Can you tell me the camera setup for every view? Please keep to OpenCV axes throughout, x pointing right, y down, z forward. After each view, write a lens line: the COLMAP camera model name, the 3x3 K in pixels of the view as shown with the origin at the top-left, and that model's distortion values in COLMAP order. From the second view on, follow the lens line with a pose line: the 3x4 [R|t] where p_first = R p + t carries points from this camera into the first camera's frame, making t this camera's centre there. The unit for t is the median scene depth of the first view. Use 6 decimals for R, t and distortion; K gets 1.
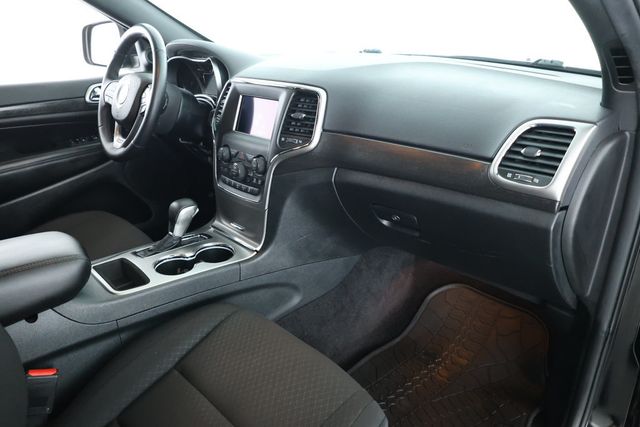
lens RADIAL K [[452.7, 0, 320.0], [0, 452.7, 213.5], [0, 0, 1]] dist [0.000101, 0.005192]
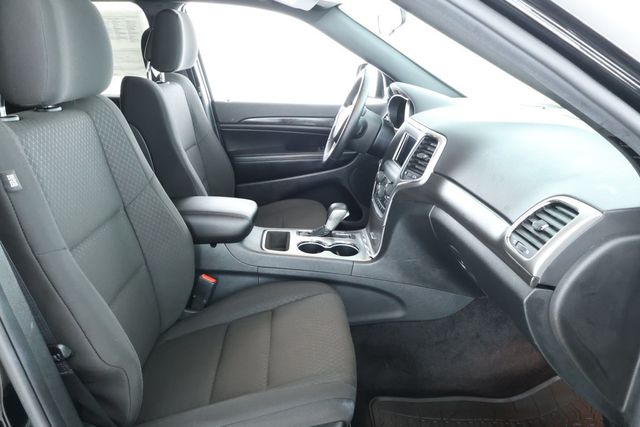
lens RADIAL K [[452.7, 0, 320.0], [0, 452.7, 213.5], [0, 0, 1]] dist [0.000101, 0.005192]
pose [[0.753530, 0.251433, -0.607432, 0.463595], [-0.287111, 0.957062, 0.039988, -0.039136], [0.591405, 0.144268, 0.793365, -0.064158]]
